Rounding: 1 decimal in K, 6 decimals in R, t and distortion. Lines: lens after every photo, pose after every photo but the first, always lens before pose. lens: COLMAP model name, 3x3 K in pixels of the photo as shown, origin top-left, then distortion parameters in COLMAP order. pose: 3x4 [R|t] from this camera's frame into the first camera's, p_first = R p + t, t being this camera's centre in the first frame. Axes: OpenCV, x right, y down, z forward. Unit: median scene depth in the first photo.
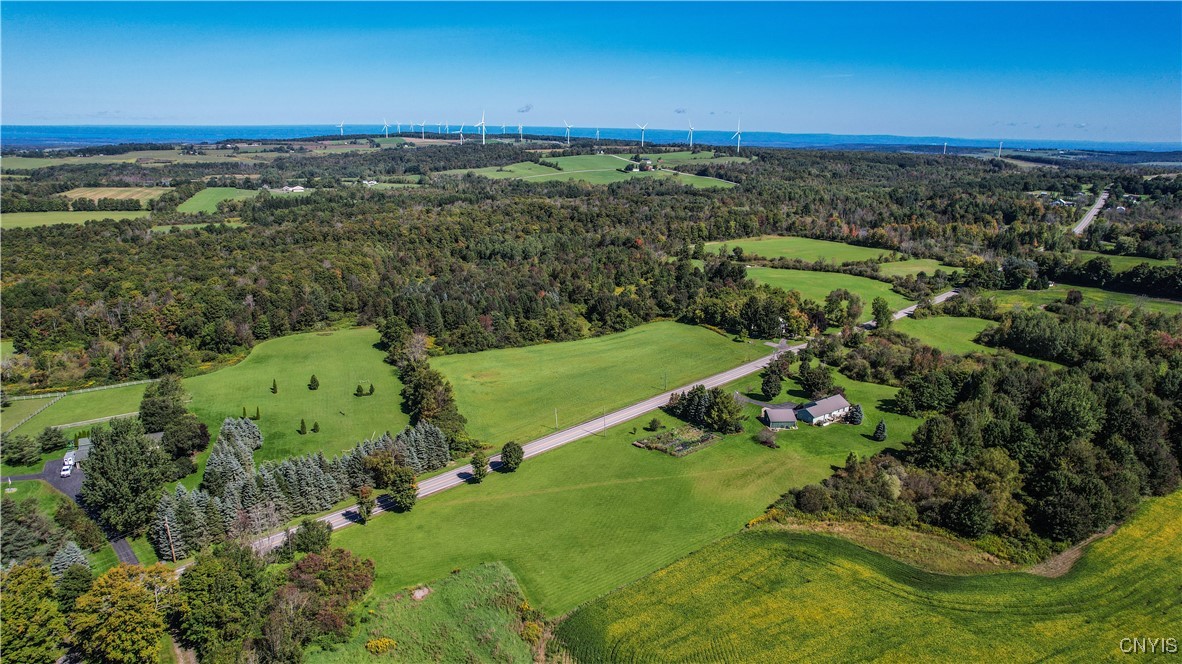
lens RADIAL K [[755.9, 0, 586.6], [0, 755.9, 337.6], [0, 0, 1]] dist [-0.067138, 0.054462]
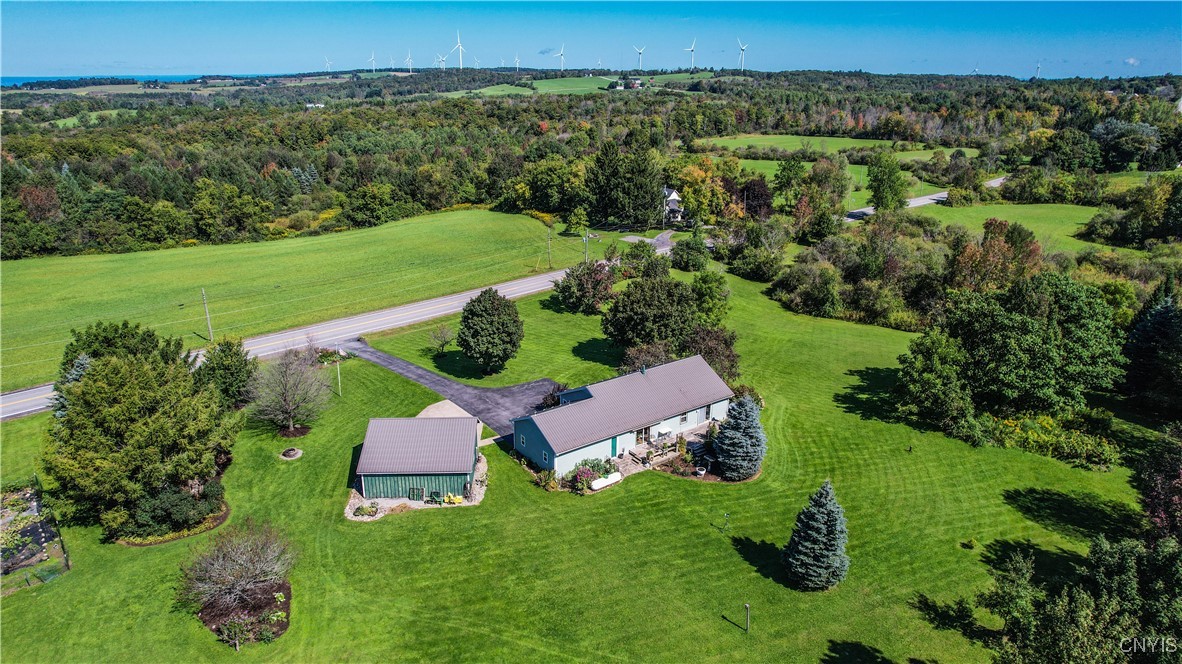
lens RADIAL K [[755.9, 0, 586.6], [0, 755.9, 337.6], [0, 0, 1]] dist [-0.067138, 0.054462]
pose [[0.999684, -0.004927, -0.024630, 0.130341], [0.006572, 0.997721, 0.067161, 0.021431], [0.024243, -0.067302, 0.997438, 0.310225]]
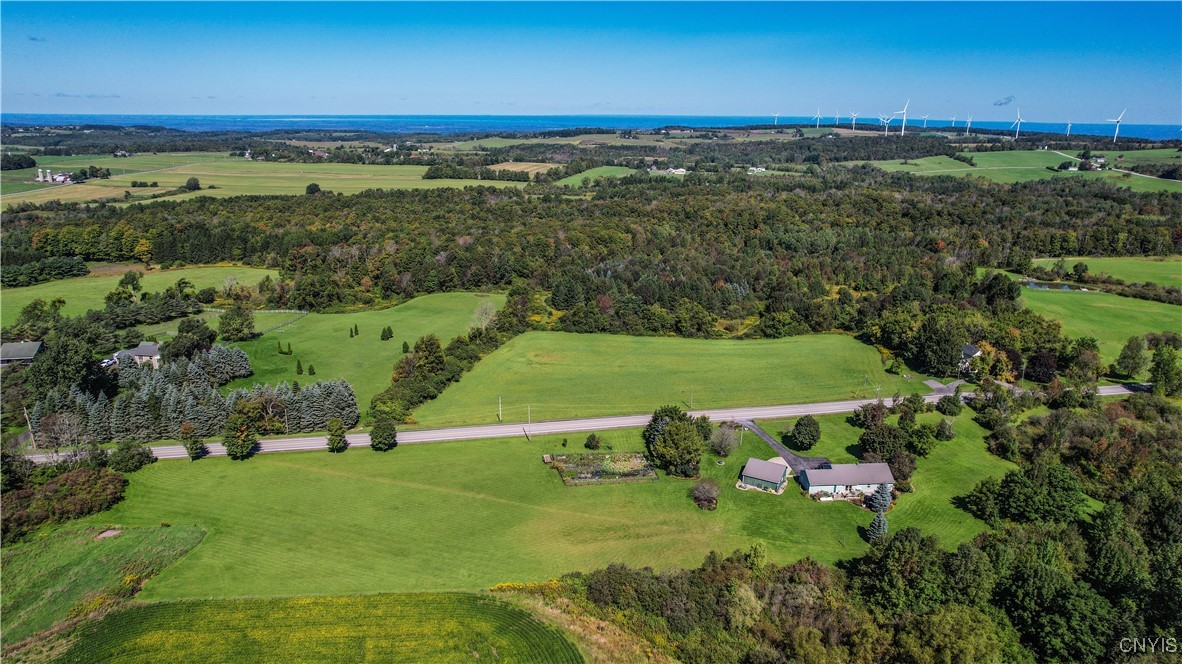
lens RADIAL K [[755.9, 0, 586.6], [0, 755.9, 337.6], [0, 0, 1]] dist [-0.067138, 0.054462]
pose [[0.839881, 0.152059, -0.521035, 0.191468], [-0.147160, 0.987794, 0.051063, -0.013074], [0.522440, 0.033789, 0.852006, 0.123504]]
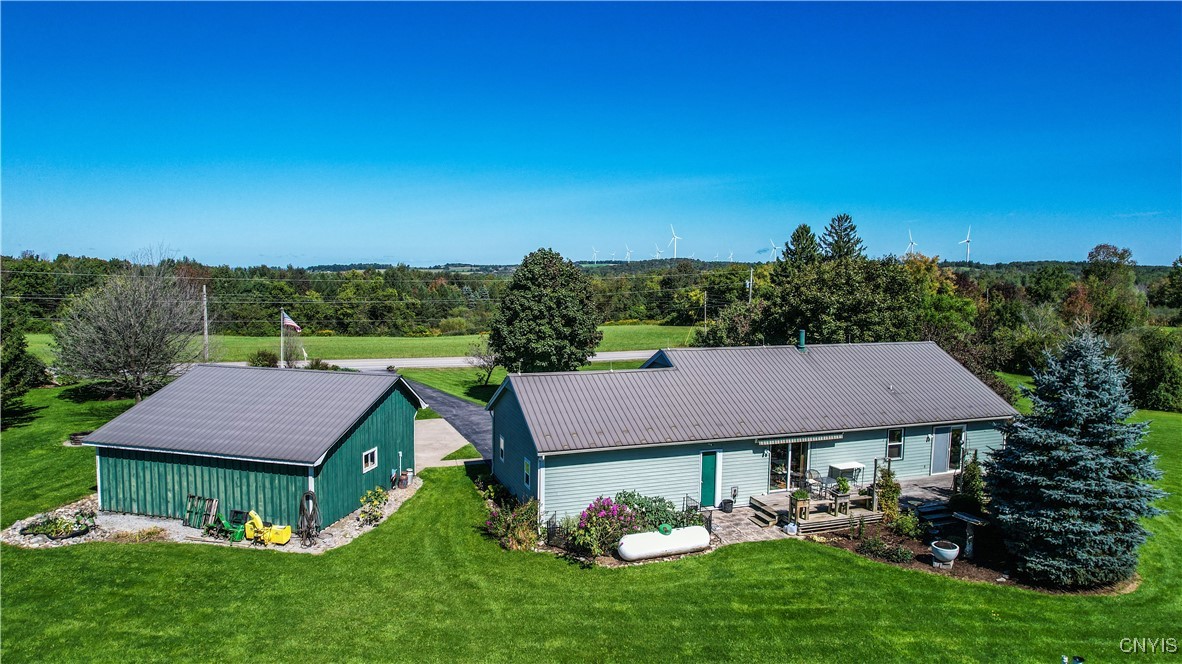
lens RADIAL K [[755.9, 0, 586.6], [0, 755.9, 337.6], [0, 0, 1]] dist [-0.067138, 0.054462]
pose [[0.955859, 0.022647, -0.292951, 0.137202], [-0.076392, 0.981893, -0.173351, 0.044146], [0.283720, 0.188078, 0.940281, 0.372125]]
